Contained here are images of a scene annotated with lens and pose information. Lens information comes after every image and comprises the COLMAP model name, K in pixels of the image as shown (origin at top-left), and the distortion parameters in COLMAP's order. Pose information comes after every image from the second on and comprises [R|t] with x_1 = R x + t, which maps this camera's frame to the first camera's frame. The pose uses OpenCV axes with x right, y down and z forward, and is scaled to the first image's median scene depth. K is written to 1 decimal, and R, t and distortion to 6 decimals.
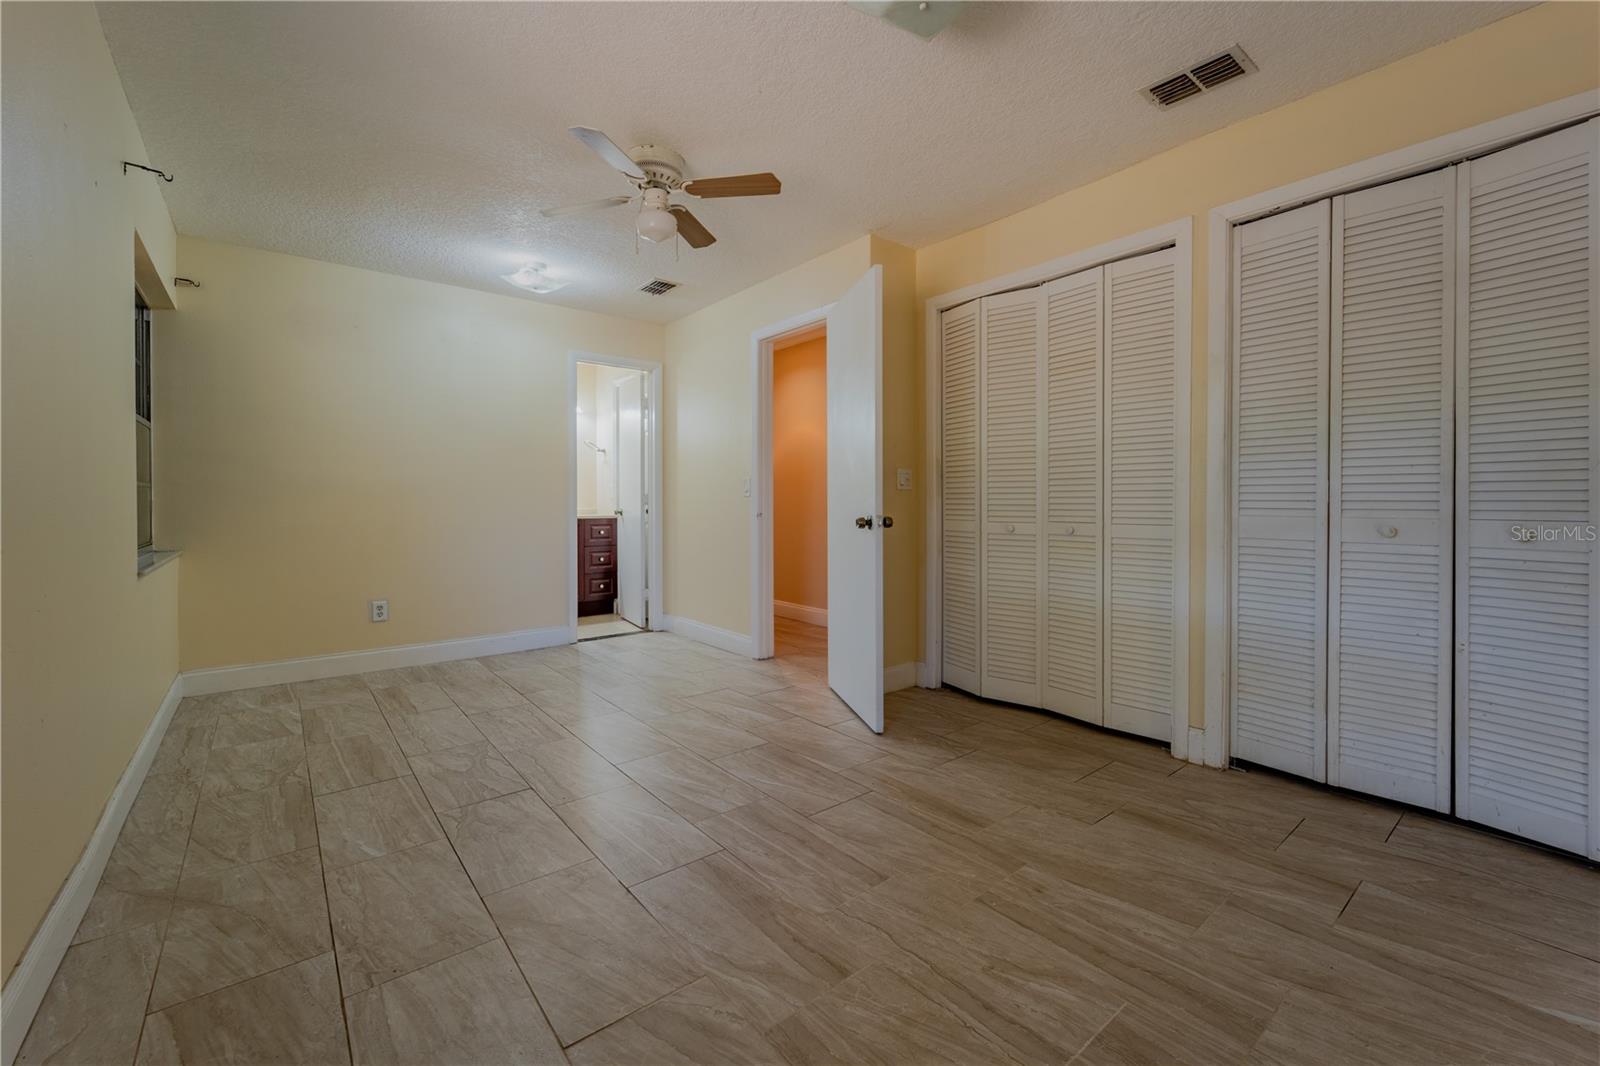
lens RADIAL K [[652.7, 0, 799.6], [0, 652.7, 511.2], [0, 0, 1]] dist [0.000641, -0.000127]
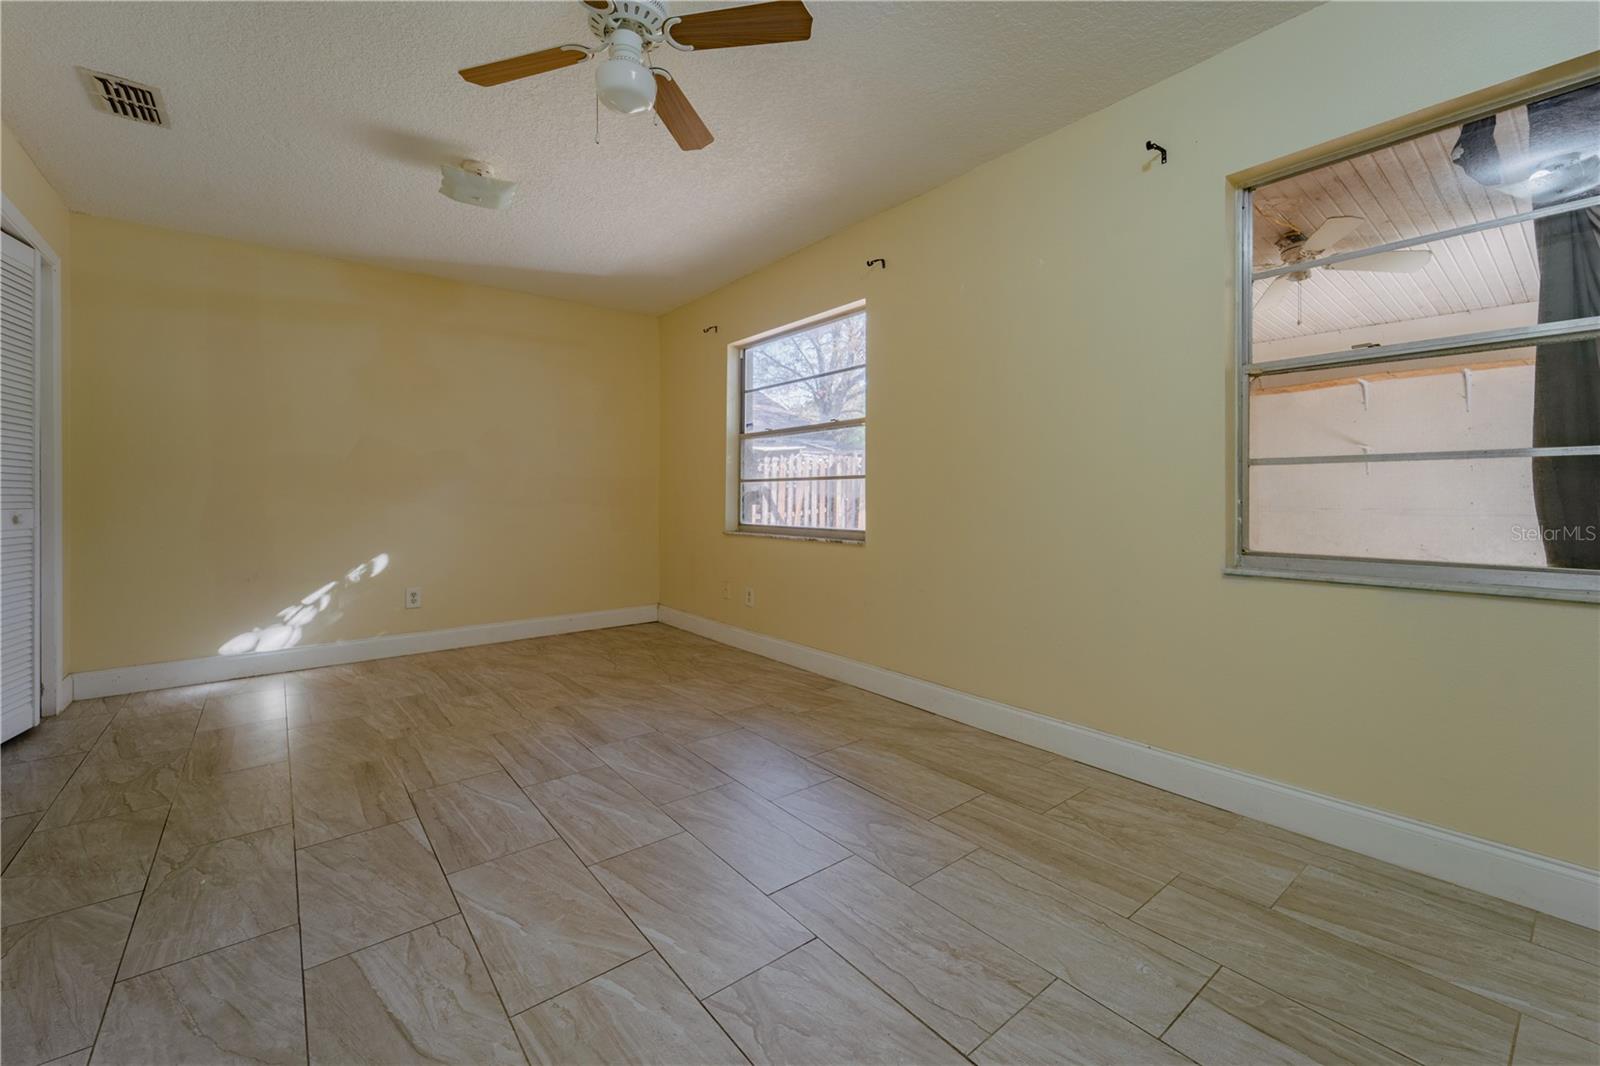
lens RADIAL K [[652.7, 0, 799.6], [0, 652.7, 511.2], [0, 0, 1]] dist [0.000641, -0.000127]
pose [[-0.999986, 0.004837, 0.001935, -0.479653], [0.004907, 0.999269, 0.037912, -0.019889], [-0.001750, 0.037920, -0.999279, 2.001689]]
